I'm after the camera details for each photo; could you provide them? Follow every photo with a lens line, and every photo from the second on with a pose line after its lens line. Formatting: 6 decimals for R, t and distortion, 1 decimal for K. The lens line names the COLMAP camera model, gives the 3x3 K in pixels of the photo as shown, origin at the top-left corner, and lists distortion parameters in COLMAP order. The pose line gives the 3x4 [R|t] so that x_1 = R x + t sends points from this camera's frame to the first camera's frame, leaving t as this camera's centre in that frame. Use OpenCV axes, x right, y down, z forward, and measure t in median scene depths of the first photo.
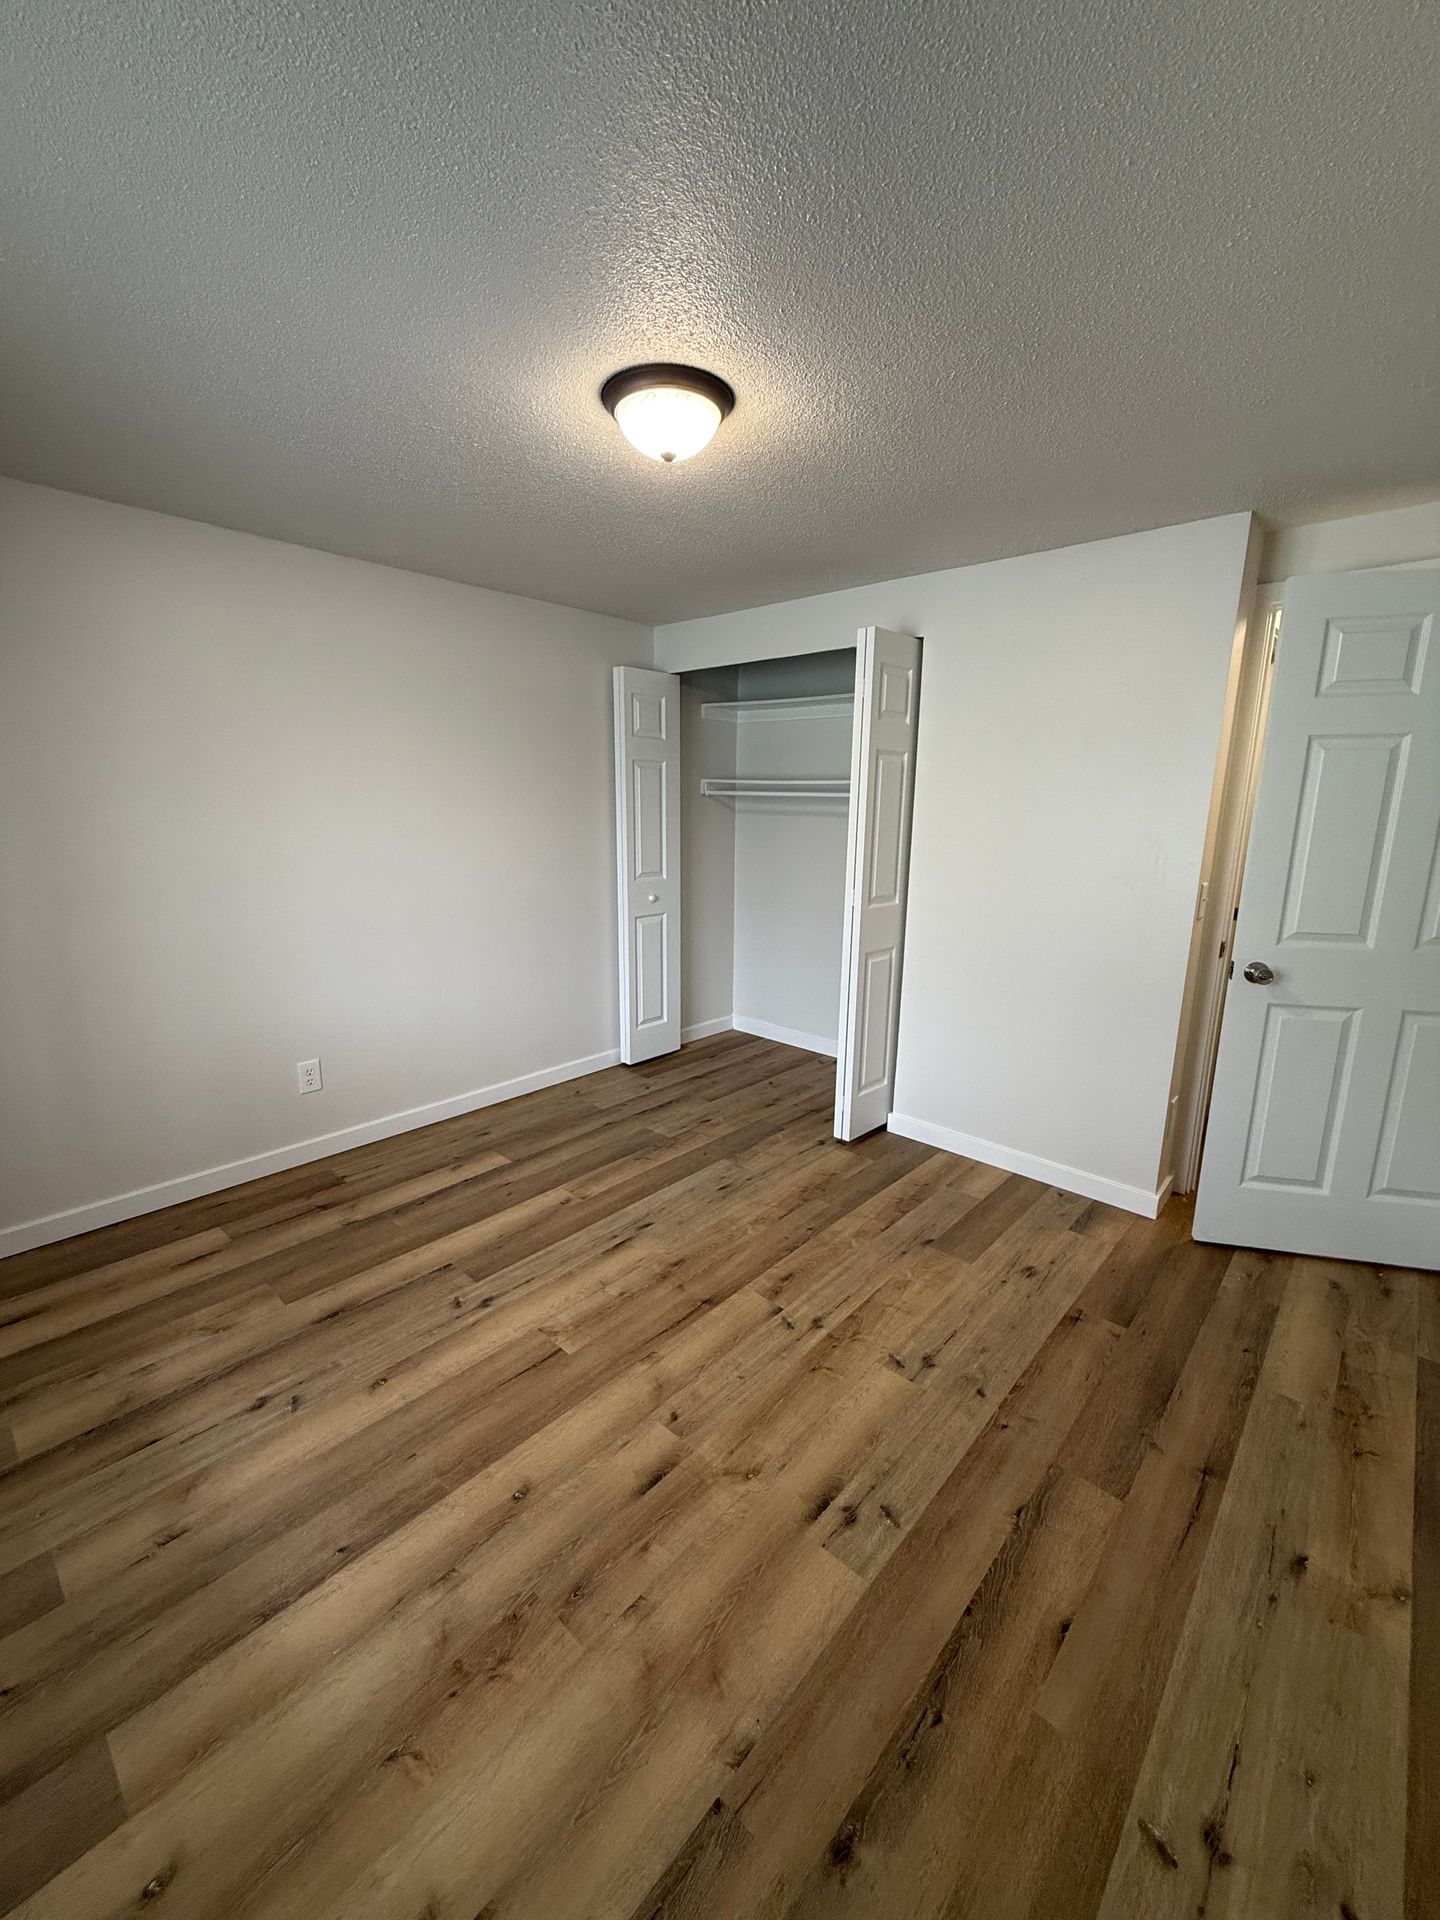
lens RADIAL K [[770.5, 0, 717.5], [0, 770.5, 972.4], [0, 0, 1]] dist [-0.000998, 0.000215]
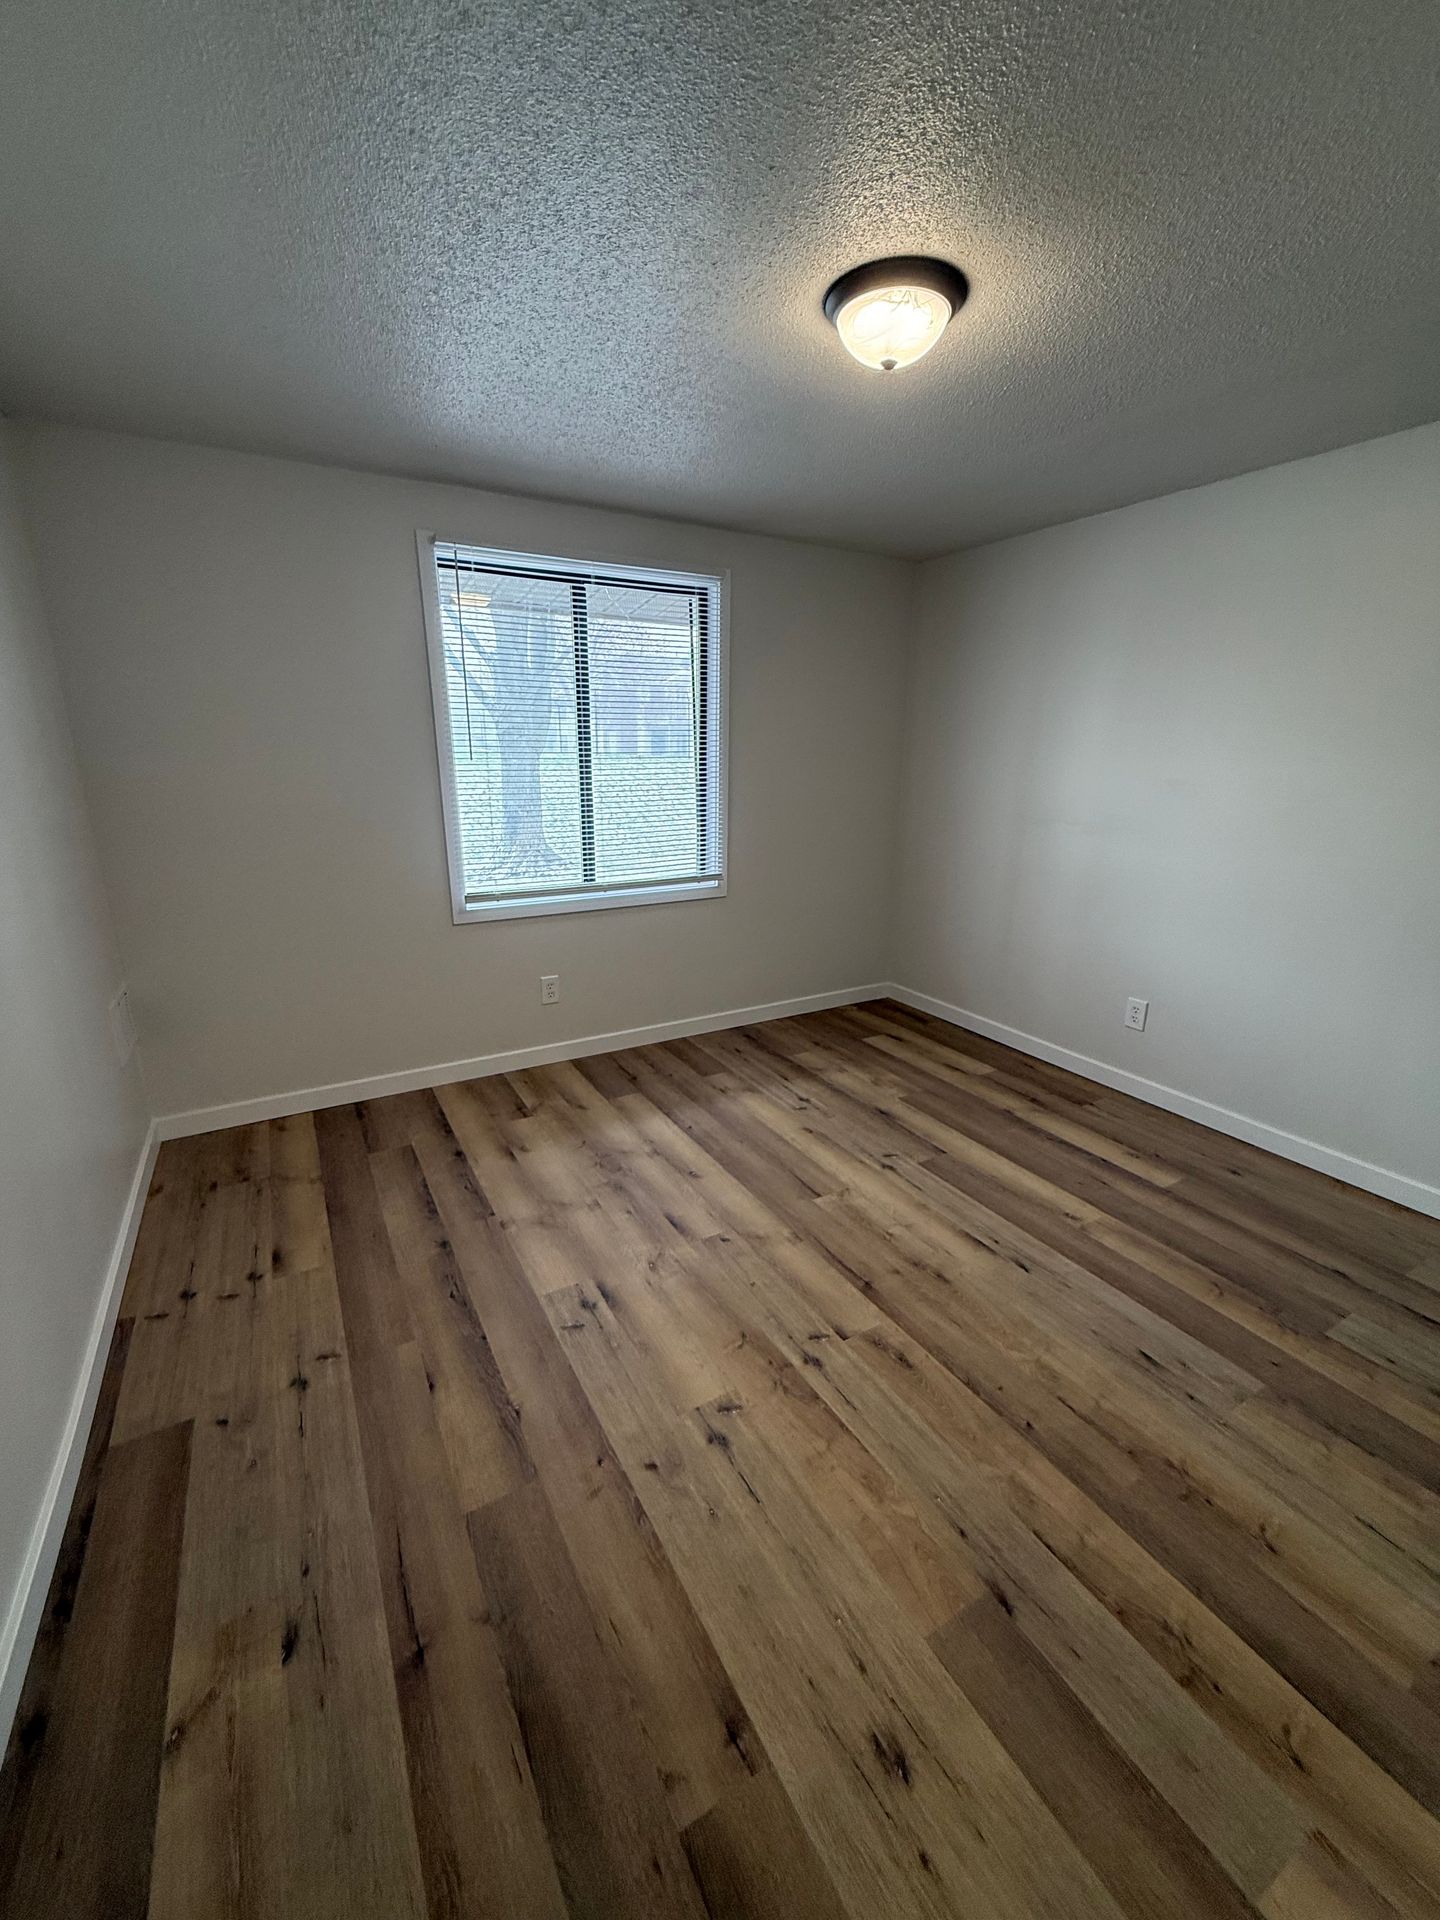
lens RADIAL K [[770.5, 0, 719.4], [0, 770.5, 957.9], [0, 0, 1]] dist [-0.000998, 0.000215]
pose [[-0.307618, 0.236911, -0.921544, 0.947906], [-0.218785, 0.924946, 0.310817, -0.219244], [0.926015, 0.297233, -0.232698, 1.104416]]
